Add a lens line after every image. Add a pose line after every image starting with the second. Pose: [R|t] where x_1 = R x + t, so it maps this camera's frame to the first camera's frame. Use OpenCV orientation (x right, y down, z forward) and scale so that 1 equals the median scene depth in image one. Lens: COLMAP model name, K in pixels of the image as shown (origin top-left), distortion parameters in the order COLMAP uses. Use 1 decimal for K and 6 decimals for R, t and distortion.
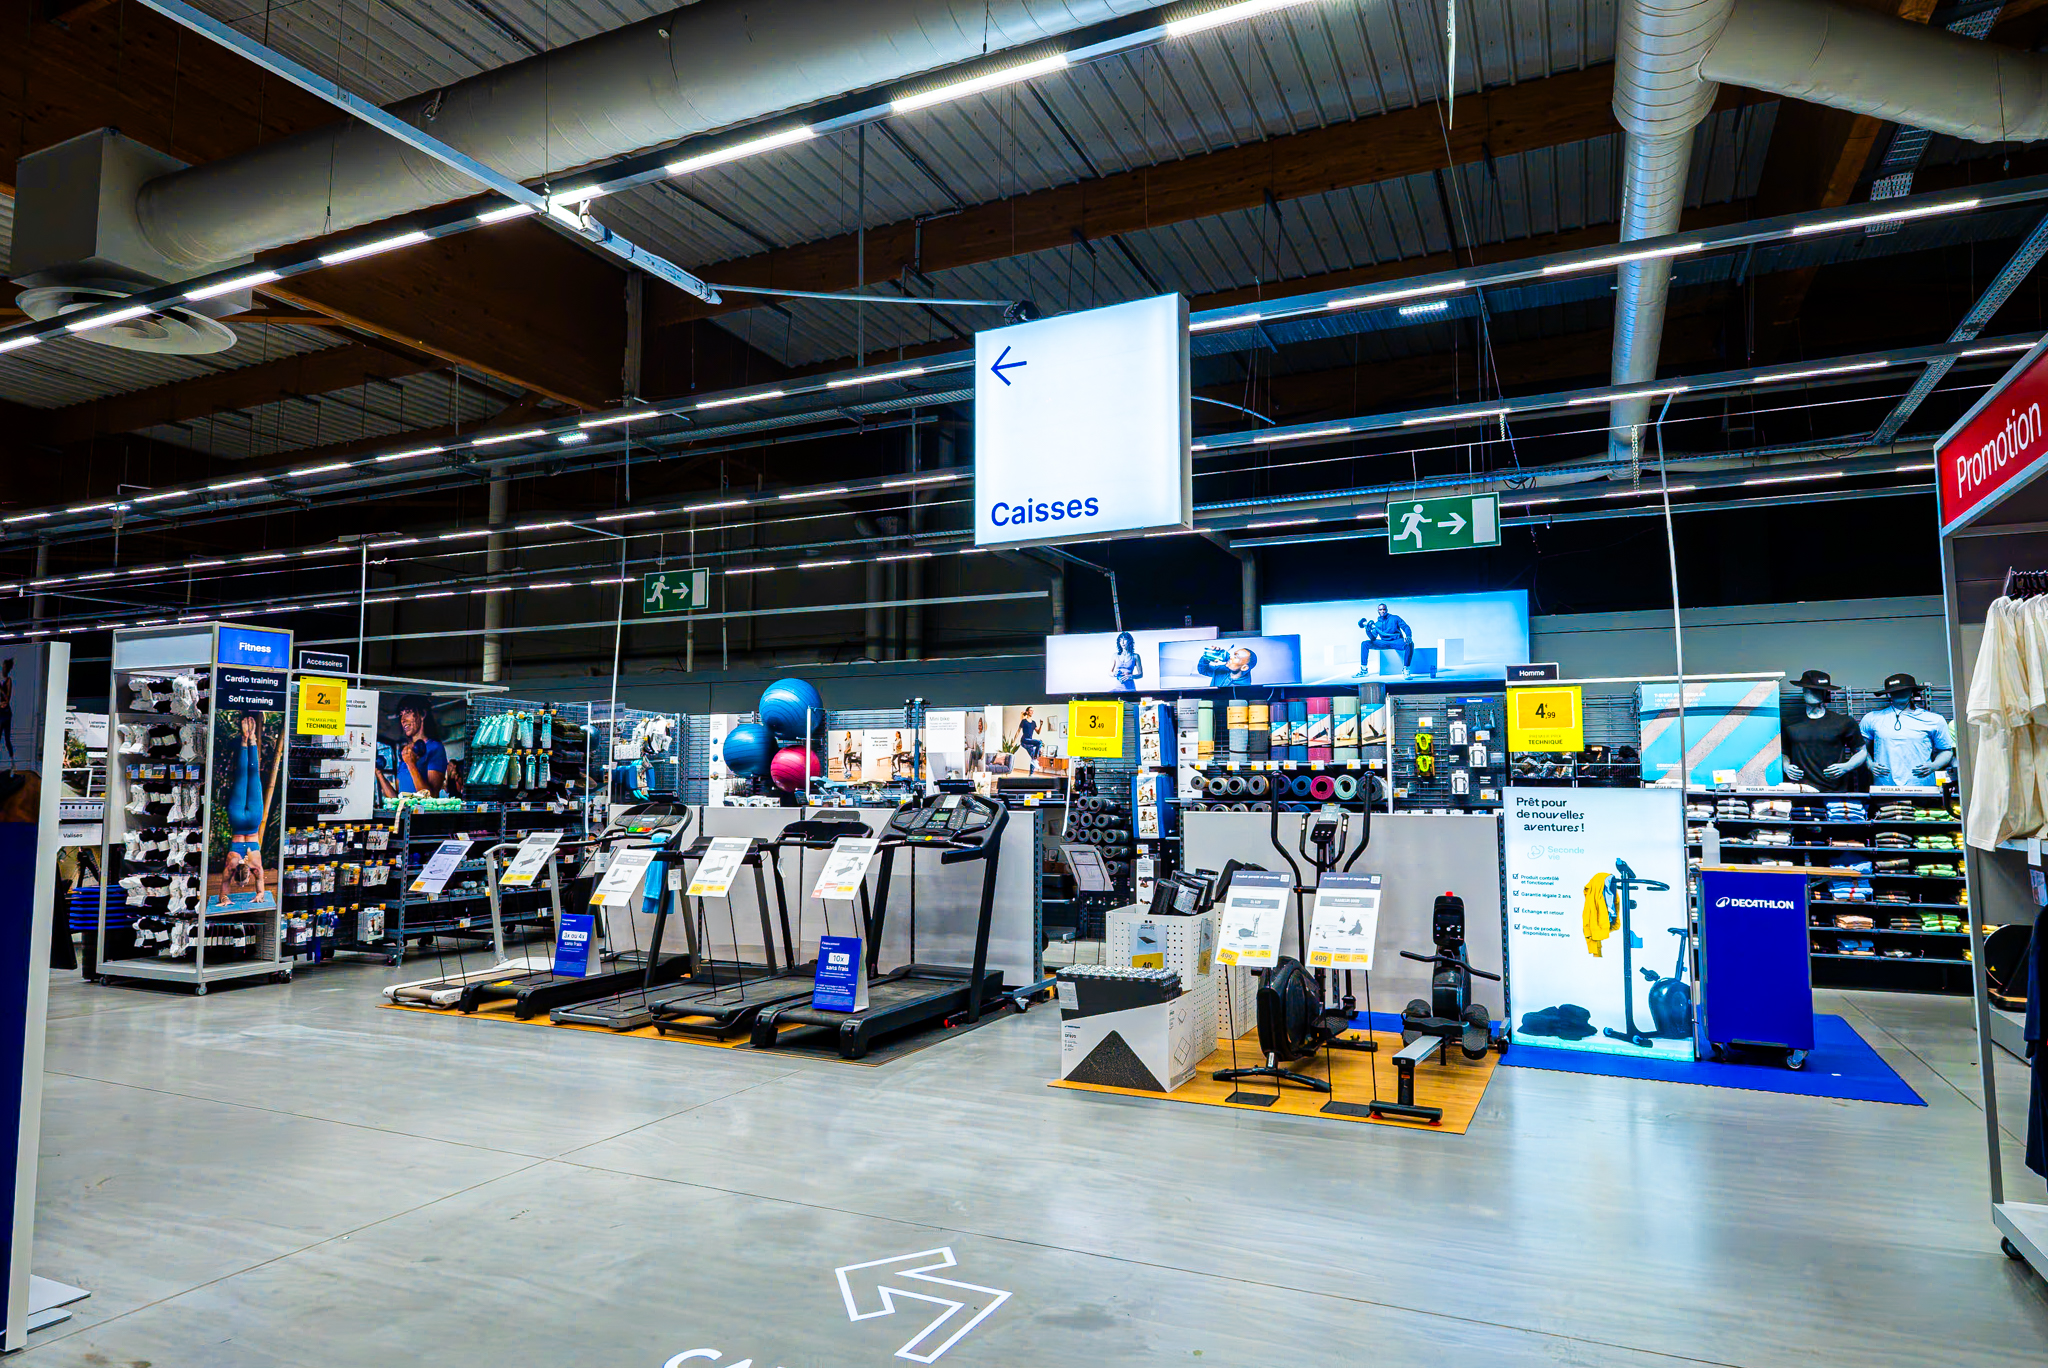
lens RADIAL K [[1236.7, 0, 1024.6], [0, 1236.7, 679.6], [0, 0, 1]] dist [-0.003980, -0.000562]
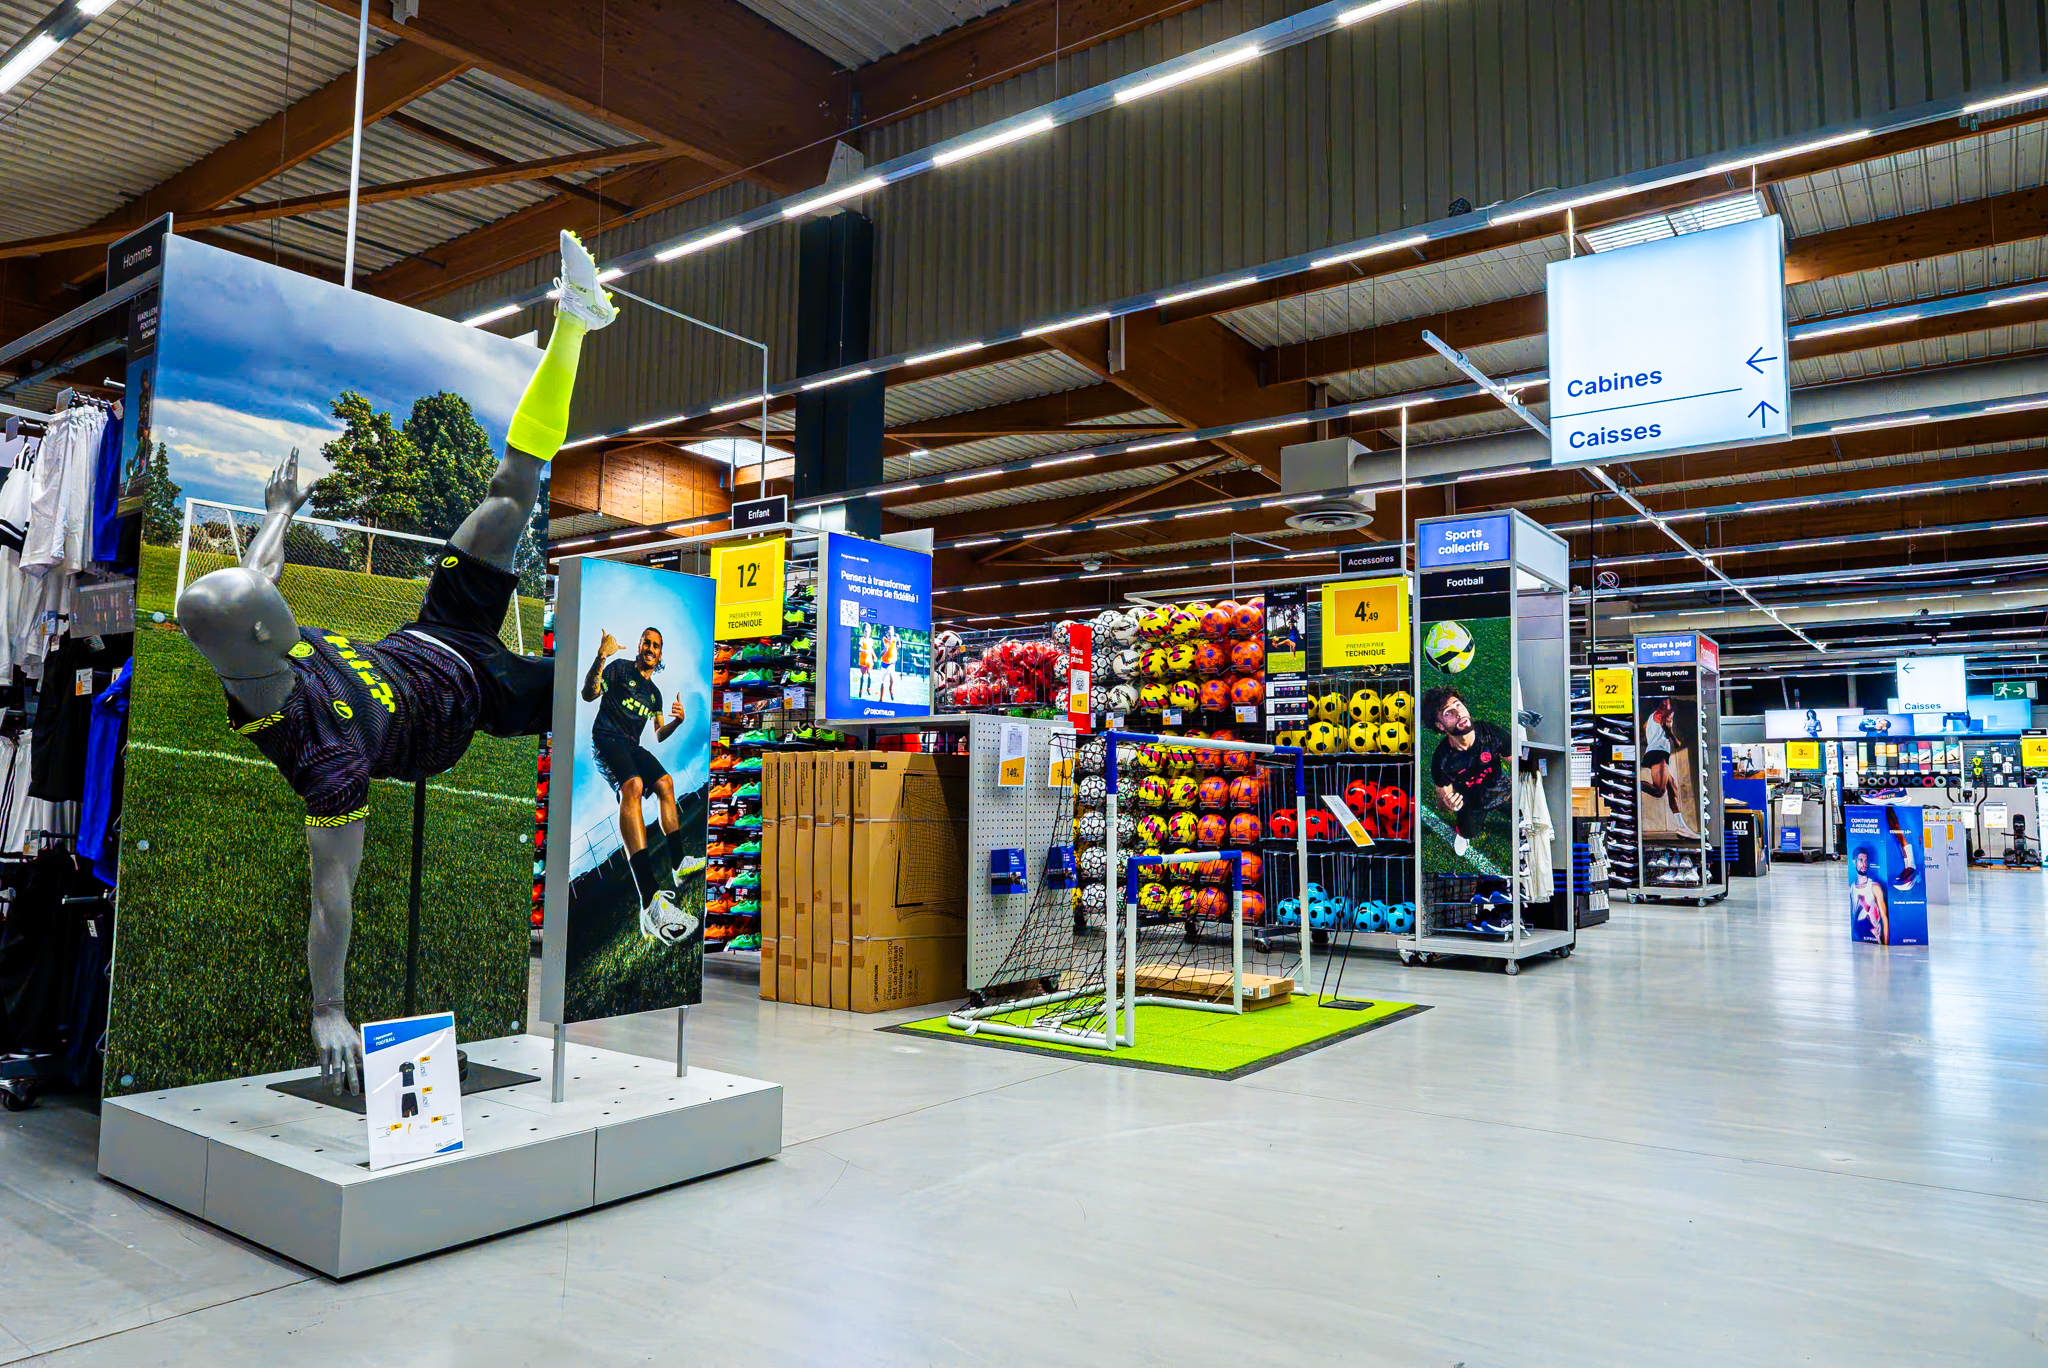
lens RADIAL K [[1352.4, 0, 1026.9], [0, 1352.4, 680.5], [0, 0, 1]] dist [0.003065, -0.000615]
pose [[0.980622, -0.009363, -0.195684, -0.926735], [0.008534, 0.999951, -0.005078, -0.103899], [0.195722, 0.003310, 0.980654, -1.824150]]
